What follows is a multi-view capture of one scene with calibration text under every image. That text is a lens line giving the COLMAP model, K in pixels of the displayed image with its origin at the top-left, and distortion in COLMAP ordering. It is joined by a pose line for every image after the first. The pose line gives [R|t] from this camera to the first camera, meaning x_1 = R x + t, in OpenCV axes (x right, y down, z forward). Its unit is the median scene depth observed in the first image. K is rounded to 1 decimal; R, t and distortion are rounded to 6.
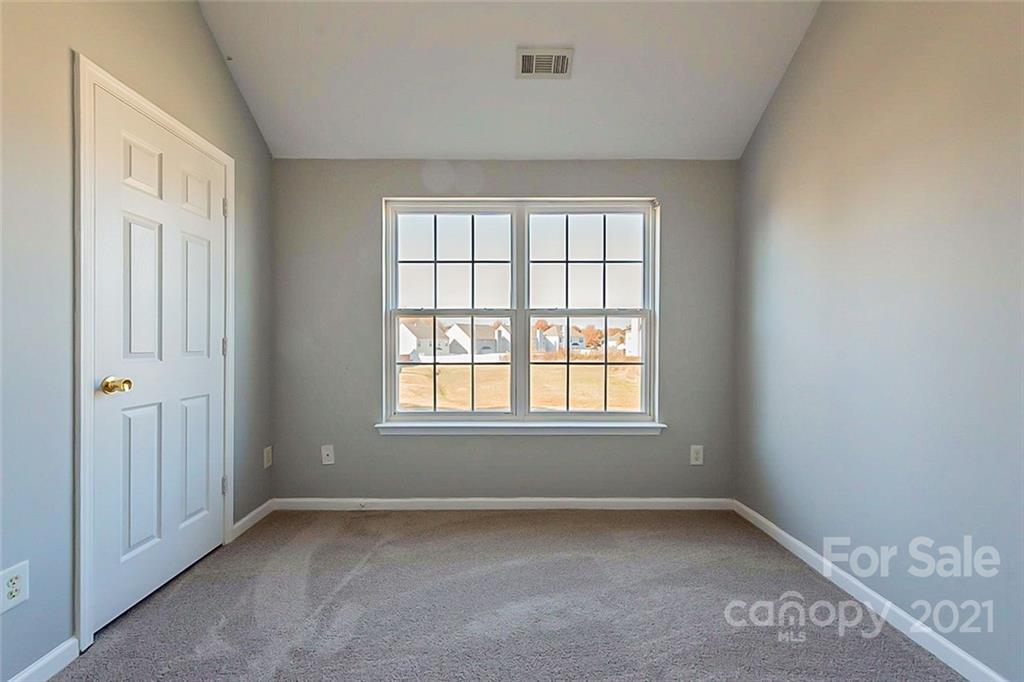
lens RADIAL K [[407.0, 0, 505.1], [0, 407.0, 343.6], [0, 0, 1]] dist [0.000796, -0.000001]
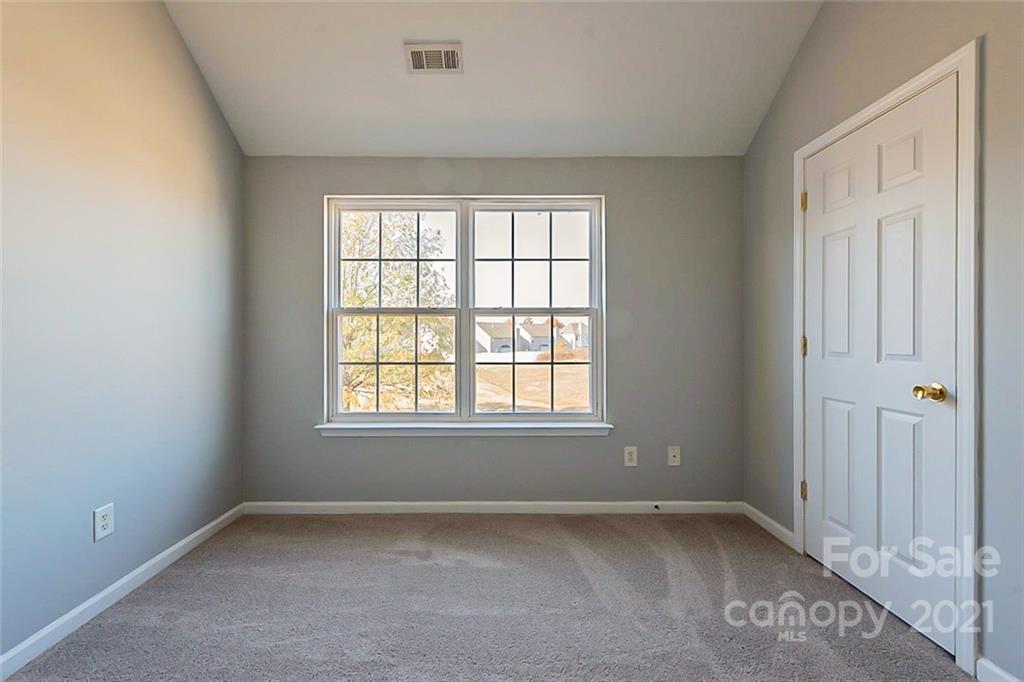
lens RADIAL K [[413.1, 0, 512.0], [0, 413.1, 341.0], [0, 0, 1]] dist [-0.004345, -0.000278]
pose [[0.999978, -0.002867, 0.006041, 0.142797], [0.002899, 0.999981, -0.005387, 0.000467], [-0.006025, 0.005404, 0.999967, 0.002805]]
